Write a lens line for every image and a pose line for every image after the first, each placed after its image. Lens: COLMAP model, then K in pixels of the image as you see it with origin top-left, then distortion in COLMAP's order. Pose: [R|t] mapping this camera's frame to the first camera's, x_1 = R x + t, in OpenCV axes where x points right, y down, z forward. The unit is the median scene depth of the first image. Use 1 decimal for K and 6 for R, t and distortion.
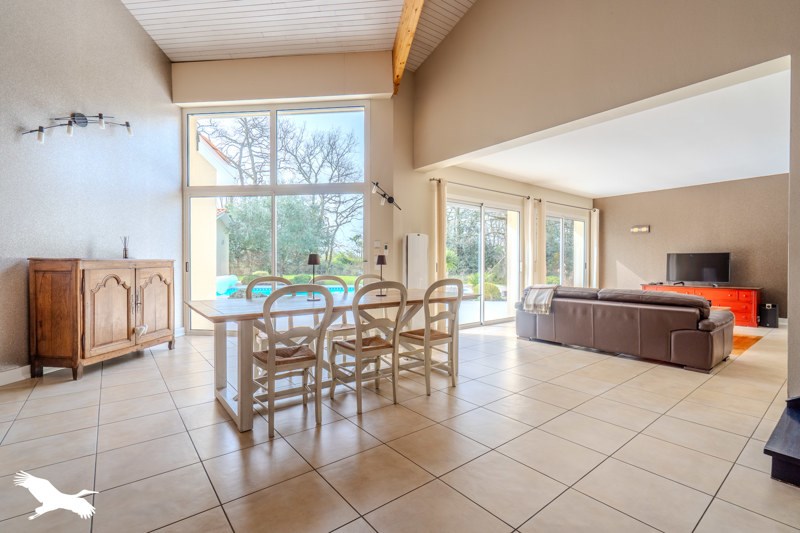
lens RADIAL K [[367.0, 0, 397.8], [0, 367.0, 266.9], [0, 0, 1]] dist [-0.002130, -0.000320]
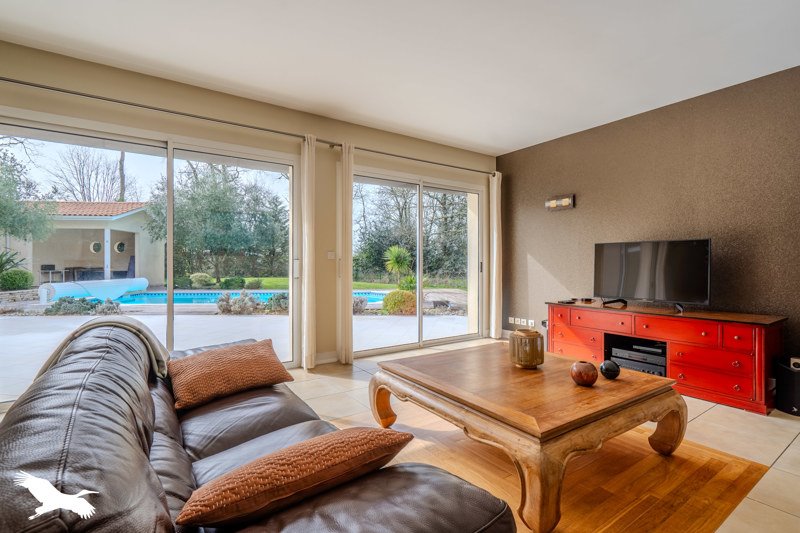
lens RADIAL K [[367.0, 0, 399.2], [0, 367.0, 262.0], [0, 0, 1]] dist [-0.002130, -0.000320]
pose [[0.993504, 0.004513, -0.113705, 0.743201], [-0.006568, 0.999822, -0.017708, 0.000466], [0.113604, 0.018340, 0.993357, 0.647034]]
